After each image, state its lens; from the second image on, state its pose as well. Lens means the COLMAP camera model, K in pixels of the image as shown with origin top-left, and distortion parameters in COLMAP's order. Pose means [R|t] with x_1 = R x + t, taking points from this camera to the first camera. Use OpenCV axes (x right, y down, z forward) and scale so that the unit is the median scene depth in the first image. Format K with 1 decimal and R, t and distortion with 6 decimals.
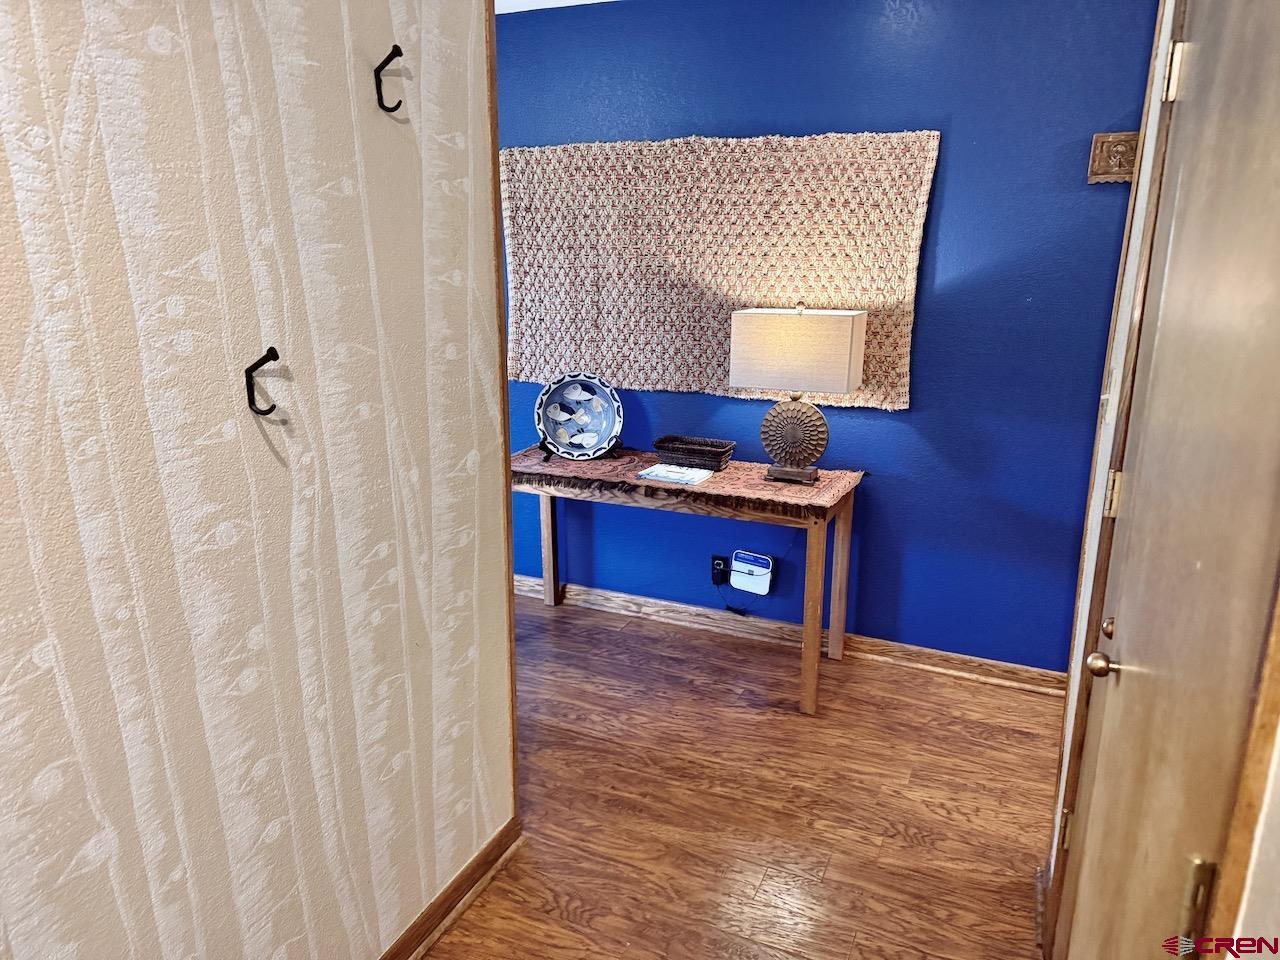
lens RADIAL K [[886.2, 0, 640.0], [0, 886.2, 480.0], [0, 0, 1]] dist [0.167501, -0.307912]
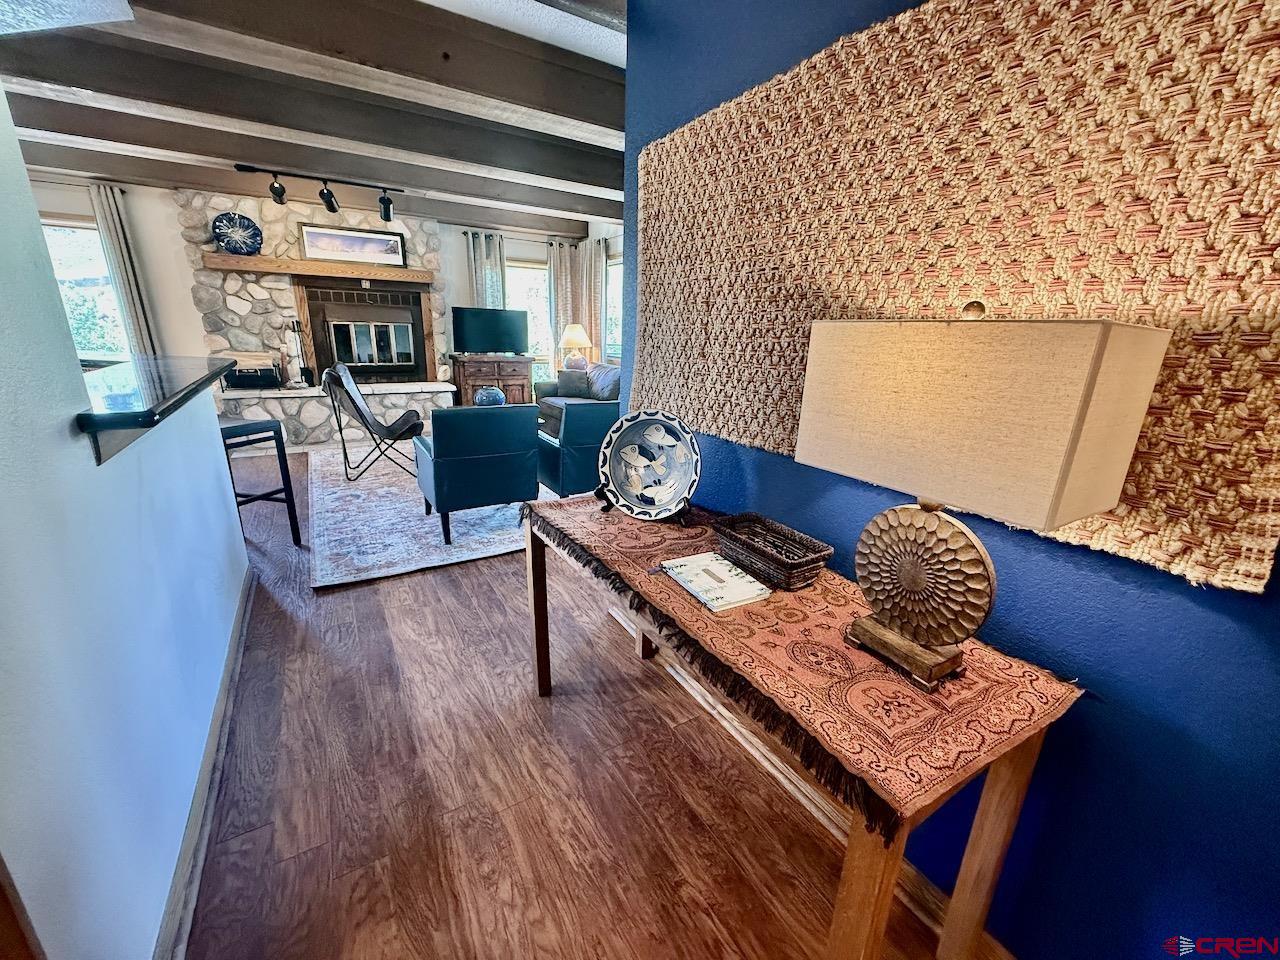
lens RADIAL K [[508.0, 0, 638.7], [0, 508.0, 481.3], [0, 0, 1]] dist [-0.000715, 0.000139]
pose [[0.827939, 0.181344, -0.530690, 0.169971], [-0.171883, 0.982790, 0.067674, -0.087582], [0.533829, 0.035186, 0.844860, 0.618700]]
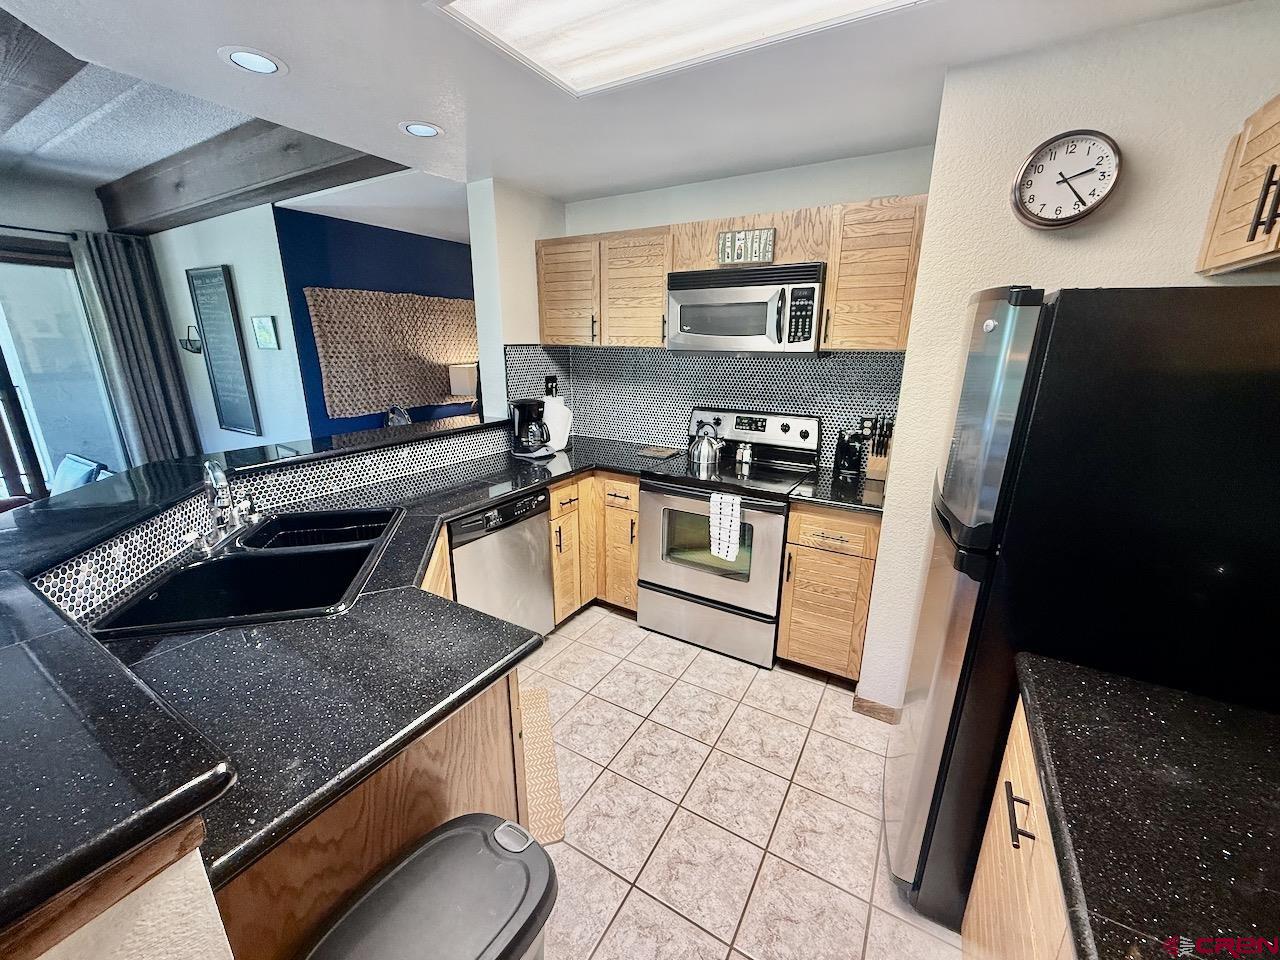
lens RADIAL K [[508.0, 0, 638.7], [0, 508.0, 481.3], [0, 0, 1]] dist [-0.000715, 0.000139]
pose [[0.117292, -0.270858, 0.955447, -1.163087], [0.253501, 0.938381, 0.234900, -0.085837], [-0.960198, 0.214655, 0.178728, 0.300437]]
